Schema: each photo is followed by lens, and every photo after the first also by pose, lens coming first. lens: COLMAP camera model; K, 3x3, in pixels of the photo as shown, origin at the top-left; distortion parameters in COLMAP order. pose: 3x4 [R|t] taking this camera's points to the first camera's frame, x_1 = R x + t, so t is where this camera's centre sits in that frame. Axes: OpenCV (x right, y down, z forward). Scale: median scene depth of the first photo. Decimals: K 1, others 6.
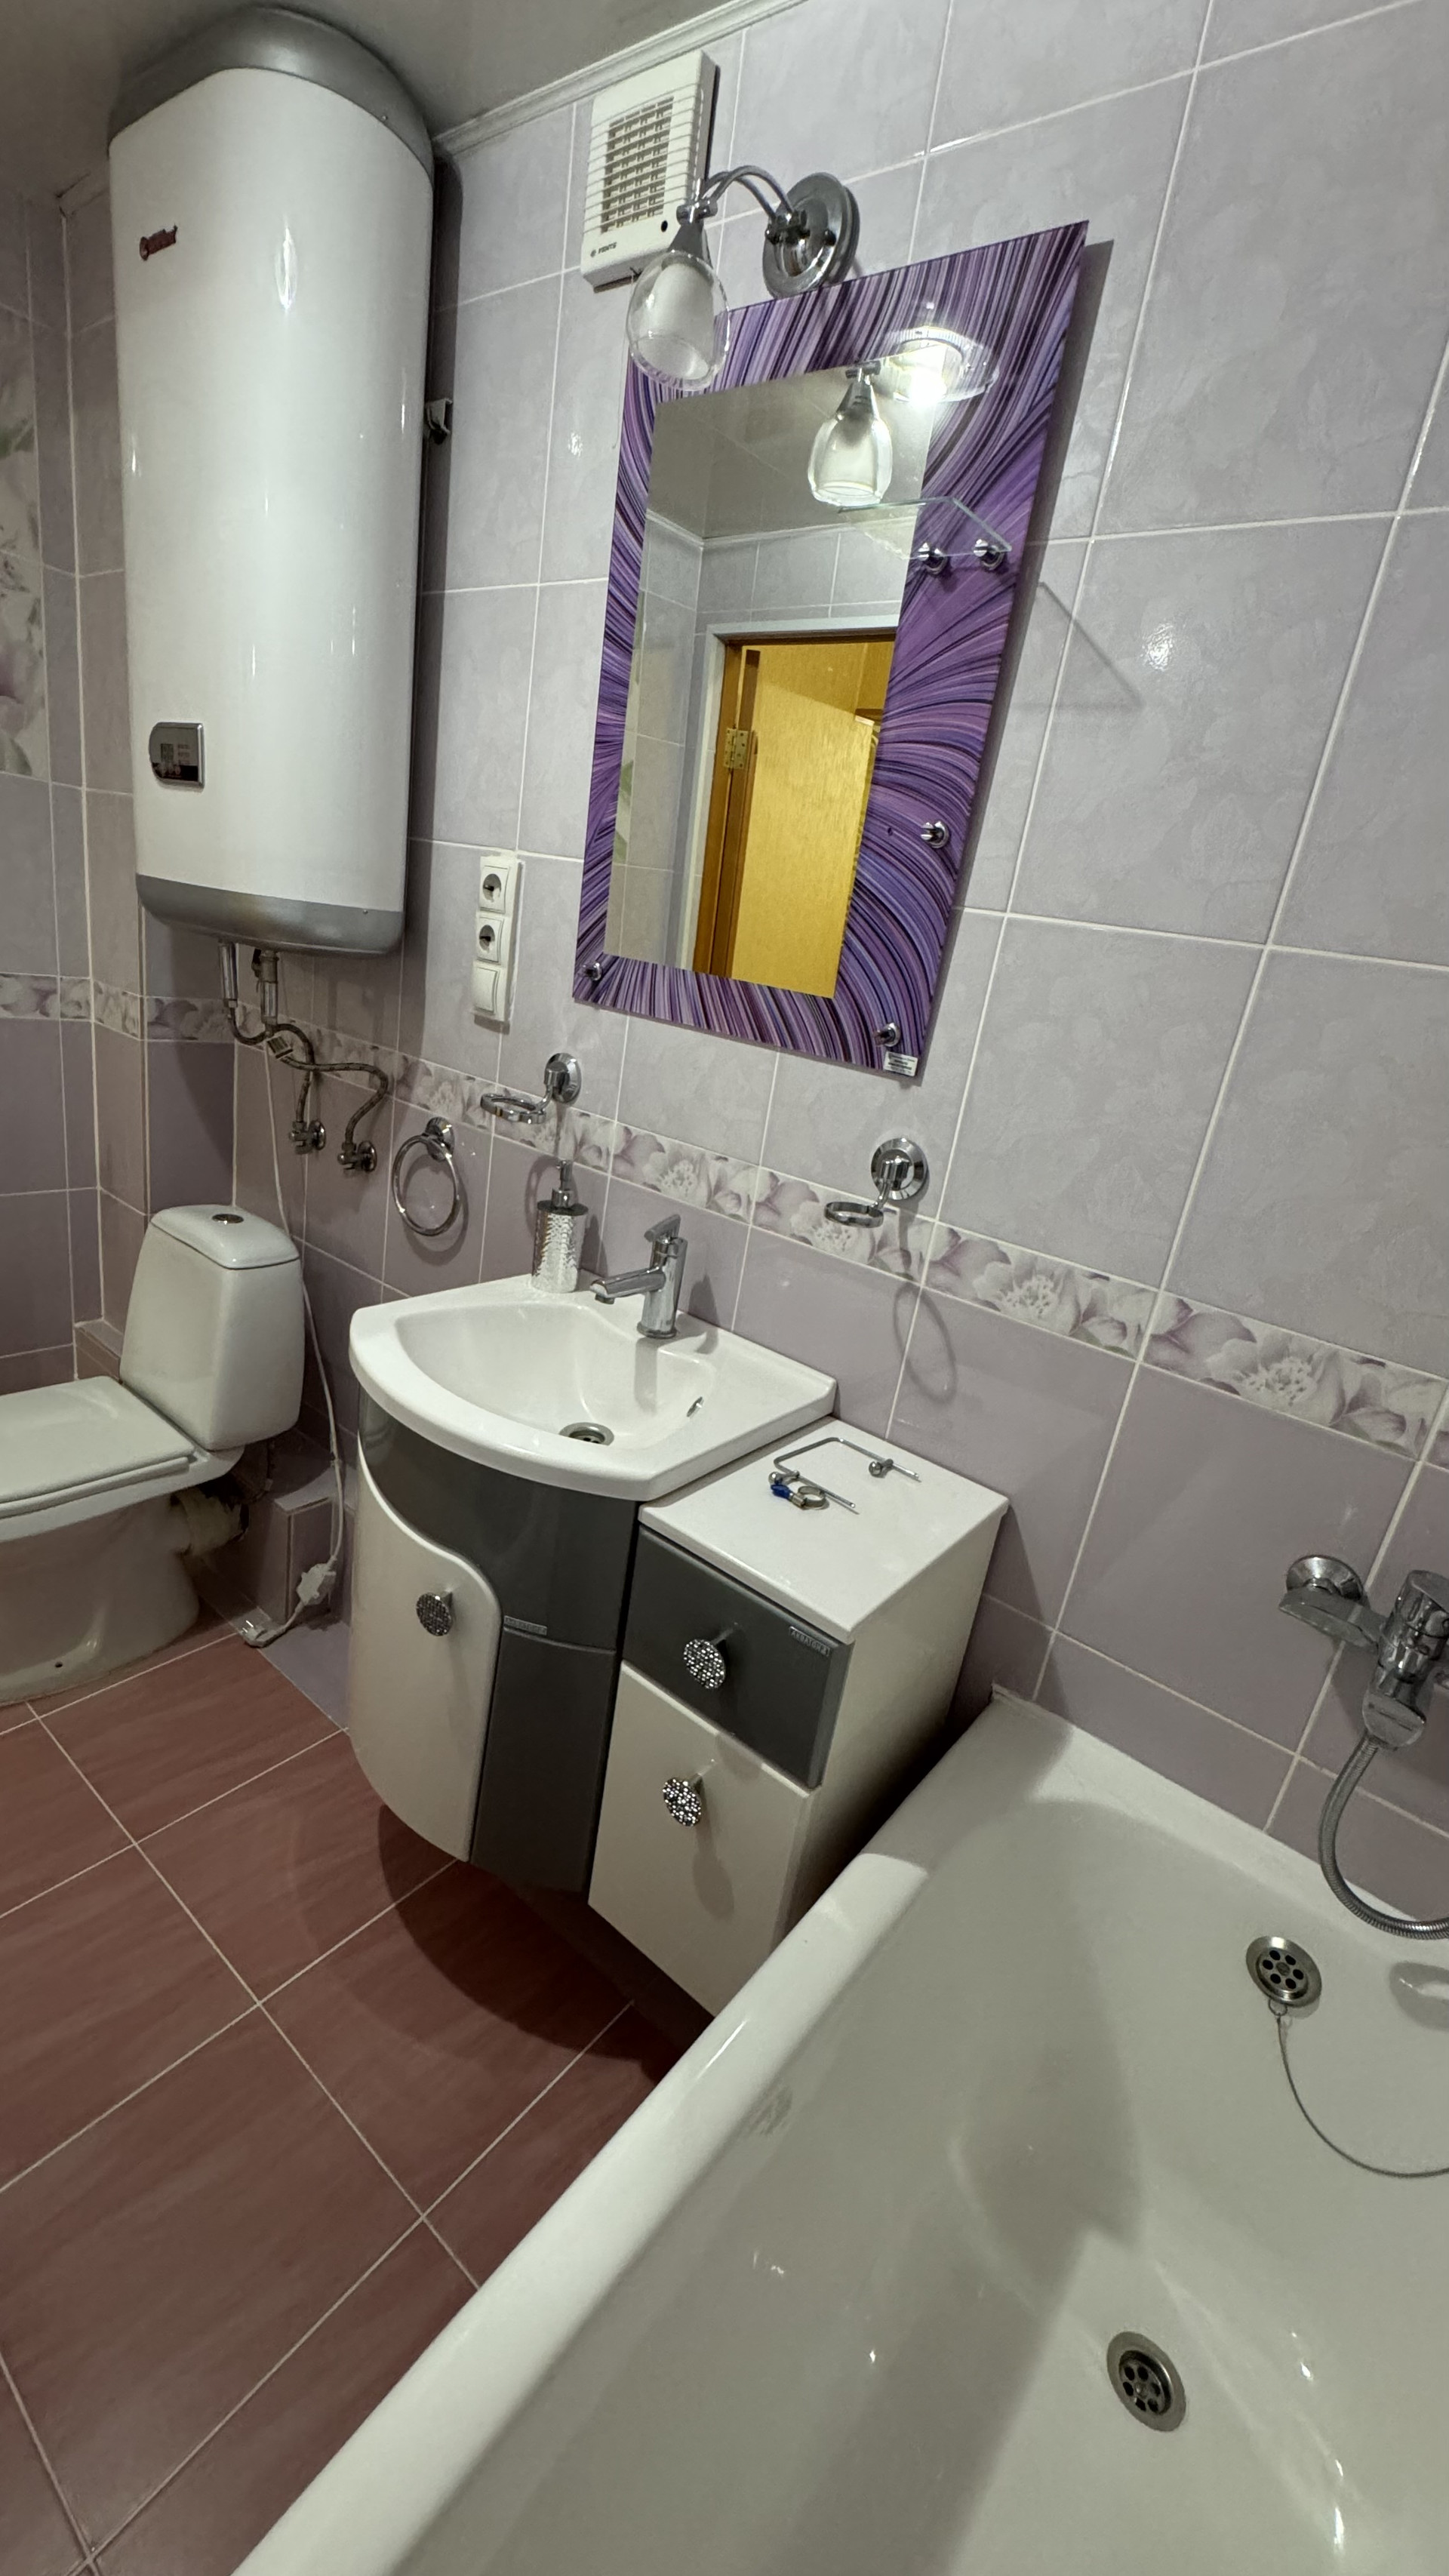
lens RADIAL K [[1032.4, 0, 727.1], [0, 1032.4, 1285.9], [0, 0, 1]] dist [-0.001771, -0.000247]
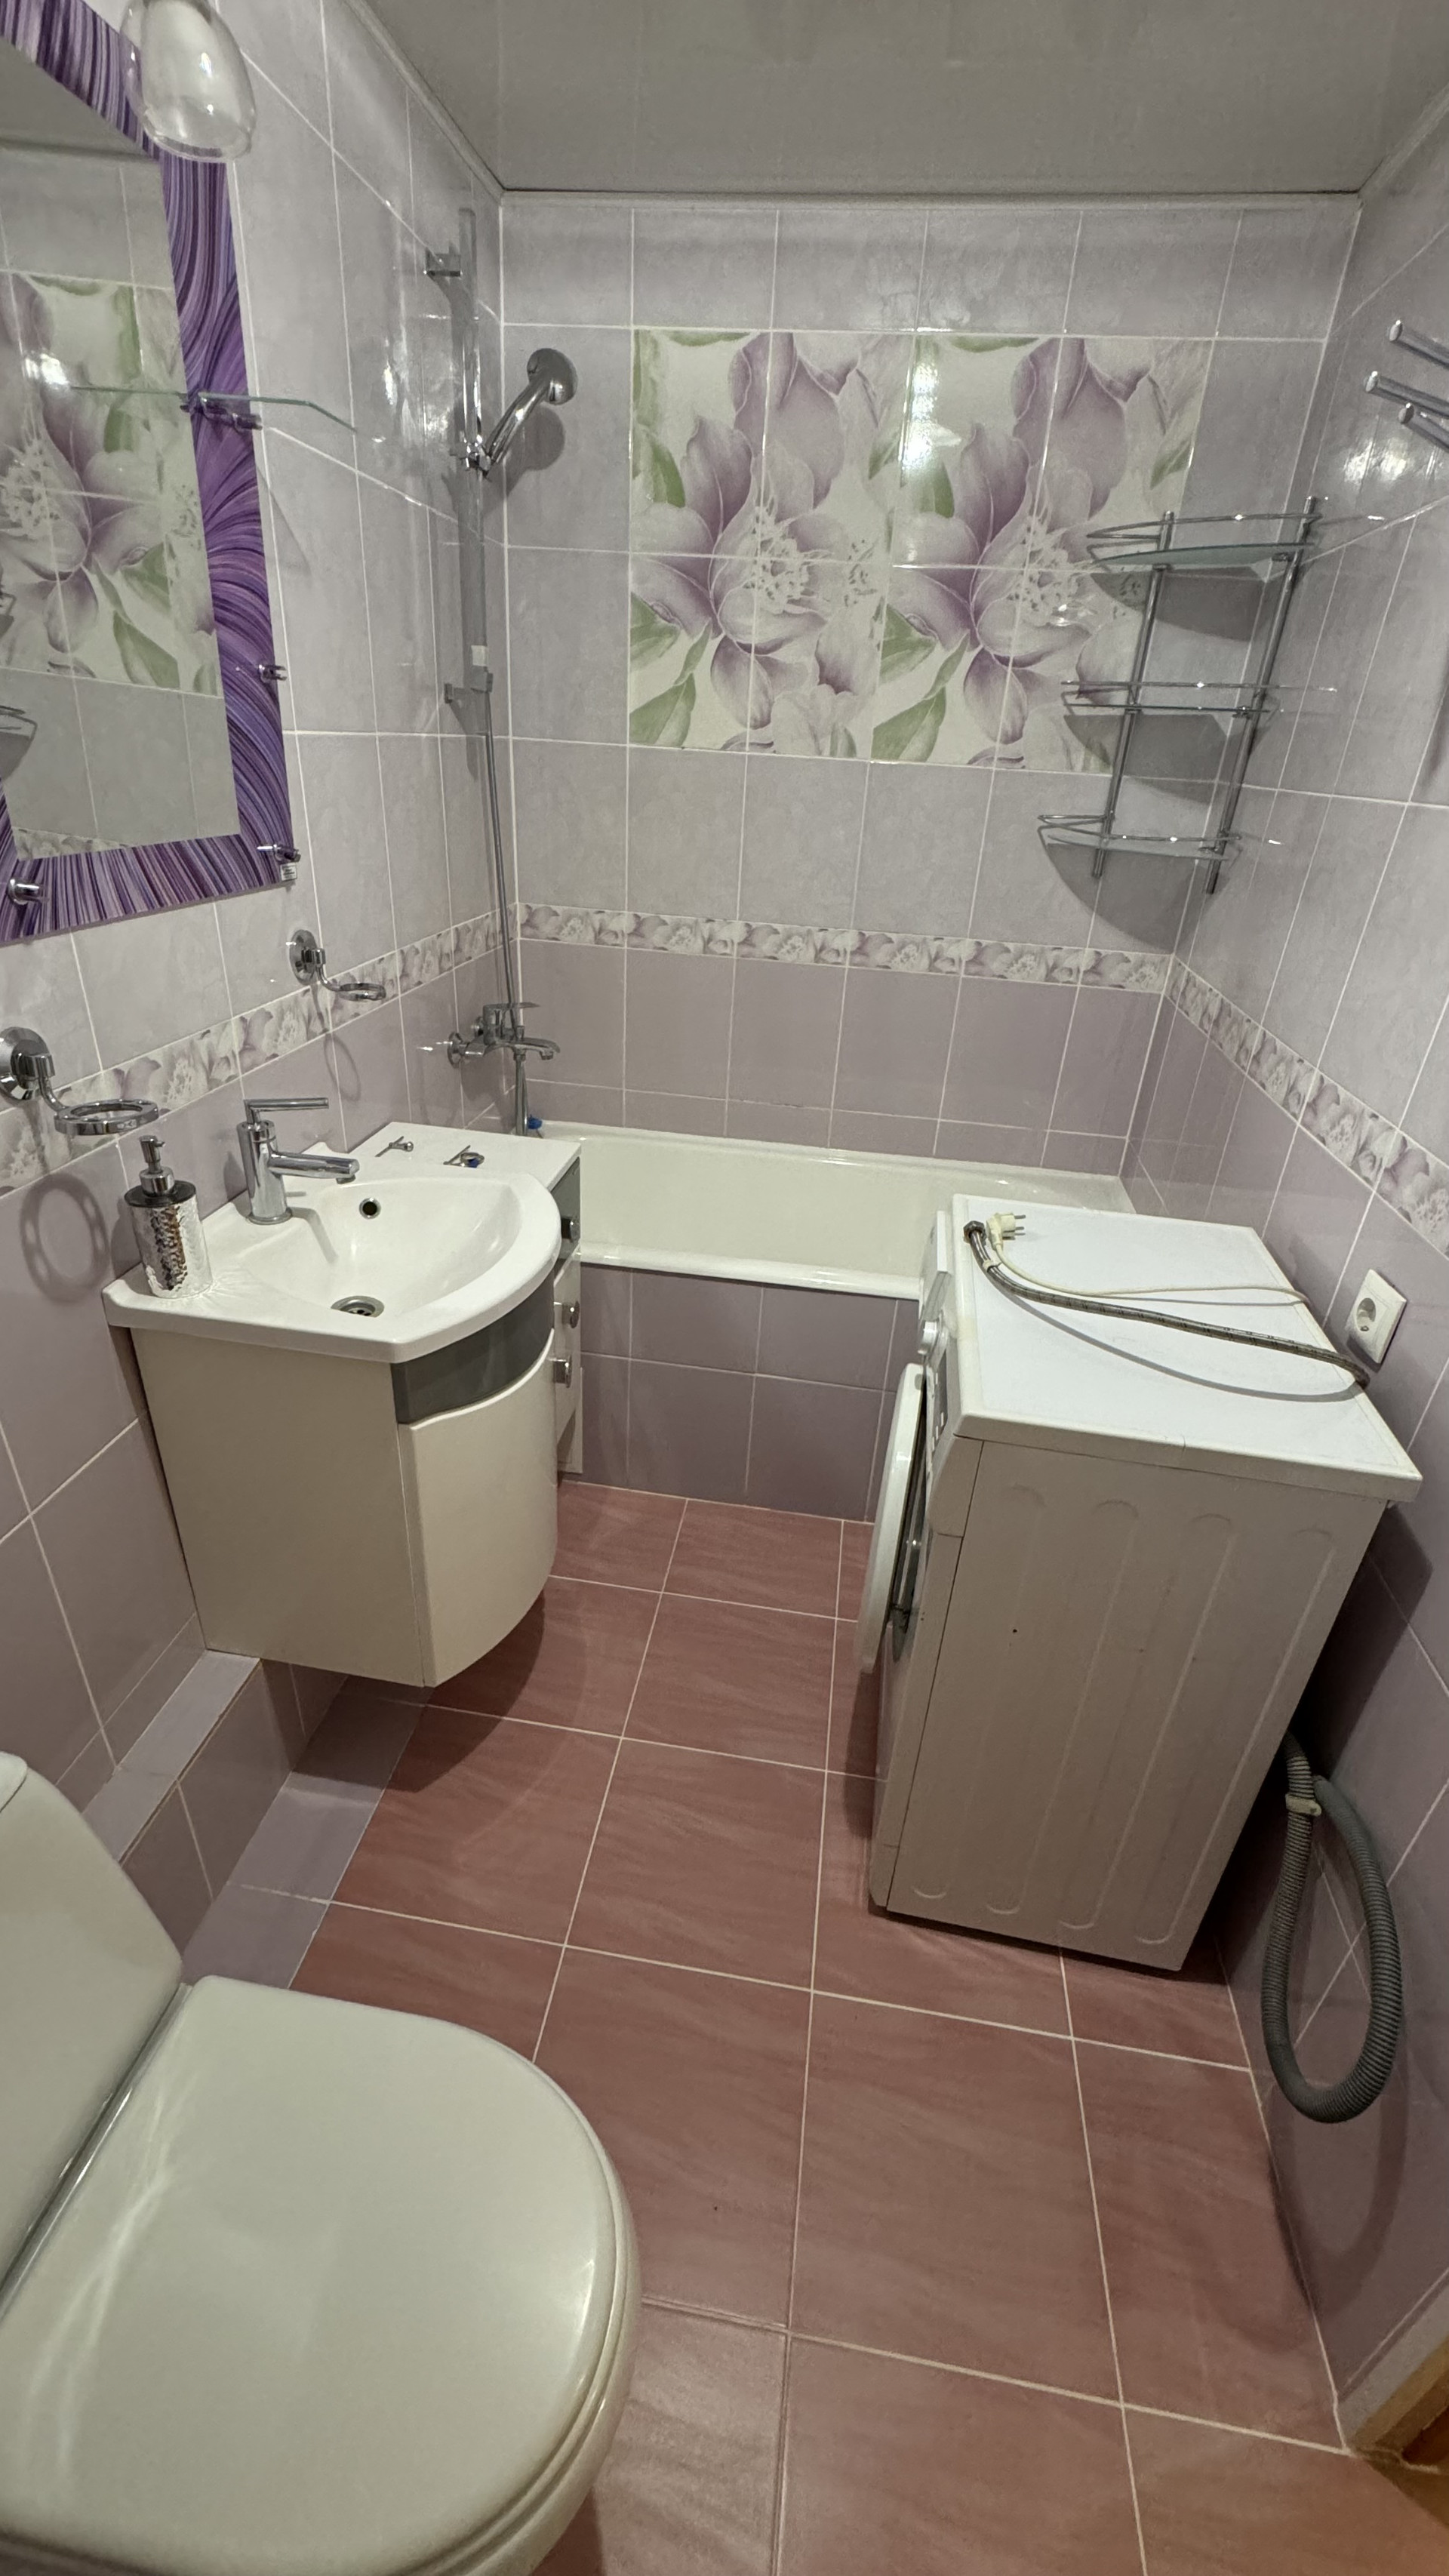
lens RADIAL K [[1032.4, 0, 727.1], [0, 1032.4, 1285.9], [0, 0, 1]] dist [-0.001771, -0.000247]
pose [[-0.479172, -0.565758, 0.671053, -1.058874], [0.148342, 0.701342, 0.697219, -0.579551], [-0.865095, 0.433633, -0.252138, 0.959530]]
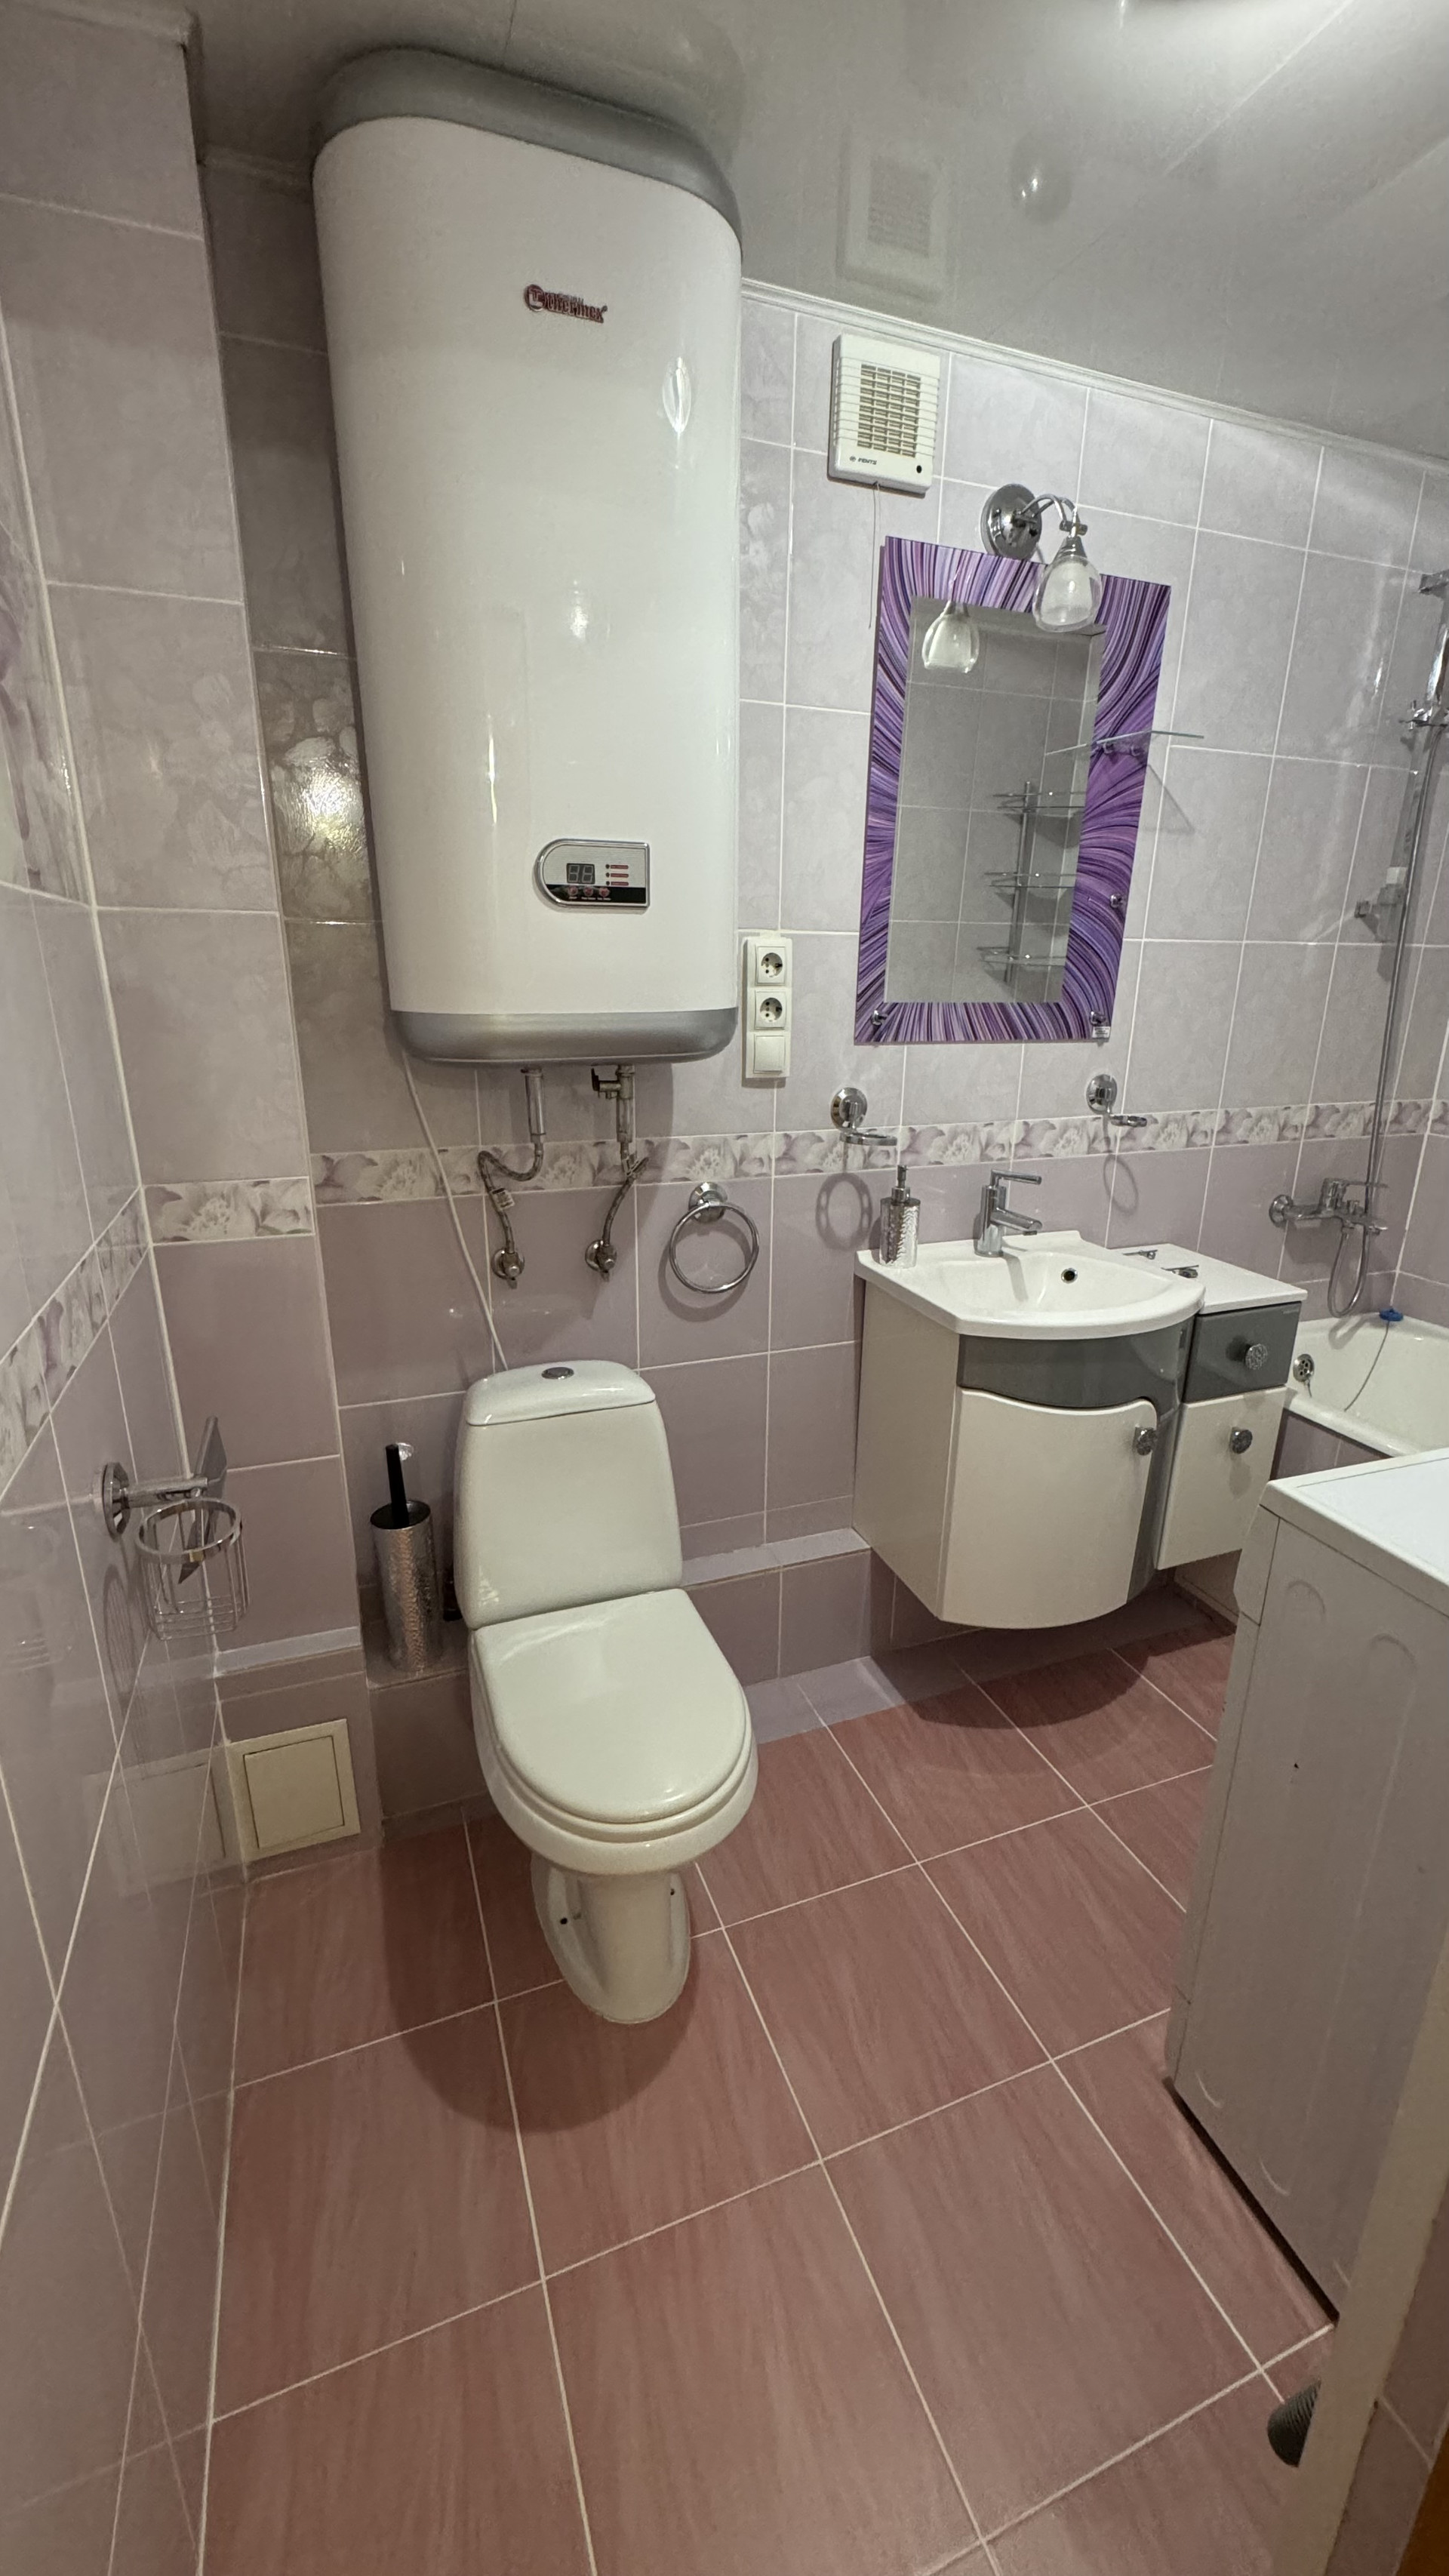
lens RADIAL K [[1032.4, 0, 727.1], [0, 1032.4, 1285.9], [0, 0, 1]] dist [-0.001771, -0.000247]
pose [[0.511660, -0.396437, 0.762261, -1.449507], [0.339955, 0.908198, 0.244144, -0.413269], [-0.789072, 0.134216, 0.599459, 0.466252]]
